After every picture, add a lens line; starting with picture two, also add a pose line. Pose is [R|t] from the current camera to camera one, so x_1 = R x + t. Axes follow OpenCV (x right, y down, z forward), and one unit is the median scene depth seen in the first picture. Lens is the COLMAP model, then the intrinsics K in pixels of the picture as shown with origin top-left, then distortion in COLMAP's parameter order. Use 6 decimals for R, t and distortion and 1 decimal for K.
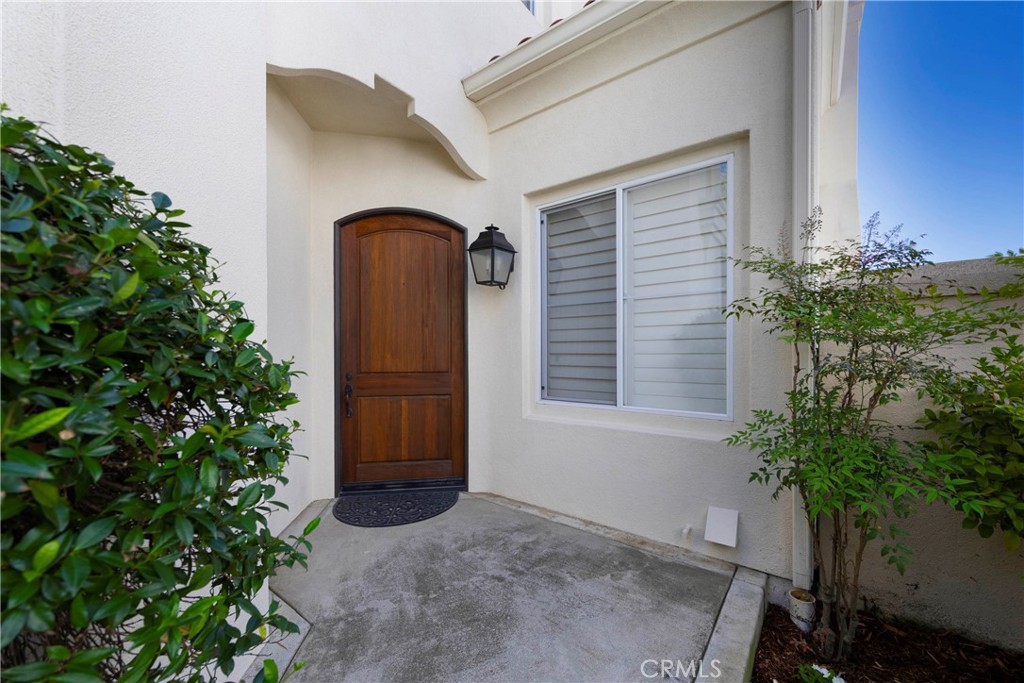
lens RADIAL K [[404.6, 0, 514.2], [0, 404.6, 344.4], [0, 0, 1]] dist [-0.001378, -0.000072]
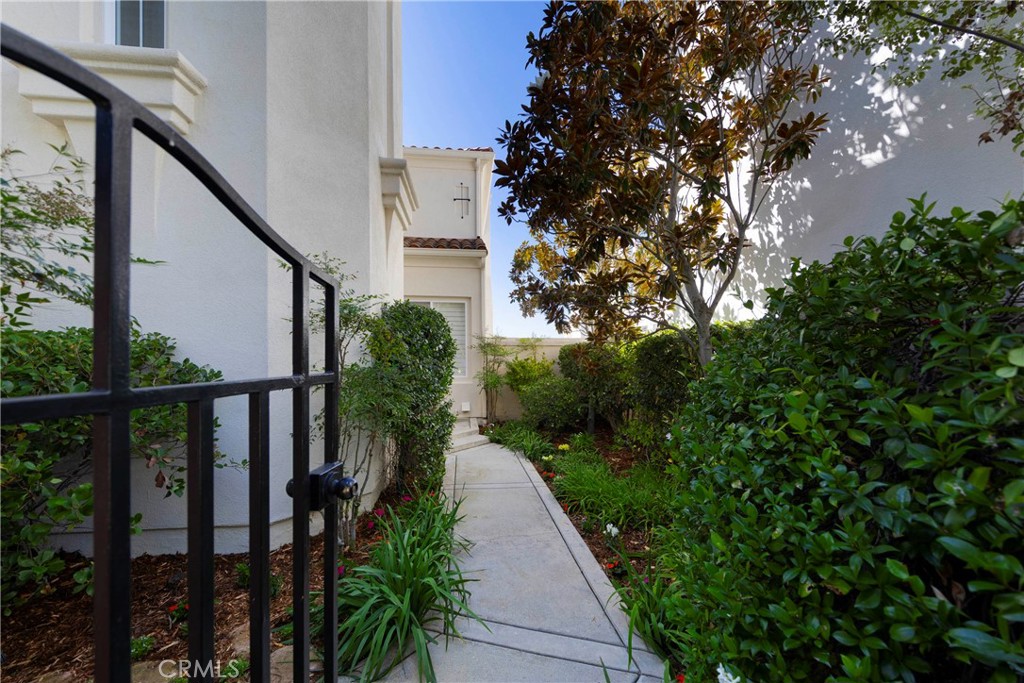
lens RADIAL K [[404.6, 0, 512.7], [0, 404.6, 346.1], [0, 0, 1]] dist [-0.001378, -0.000072]
pose [[0.720802, 0.001791, 0.693138, -2.031470], [0.010077, 0.999864, -0.013062, -0.049431], [-0.693067, 0.016400, 0.720686, -2.279431]]
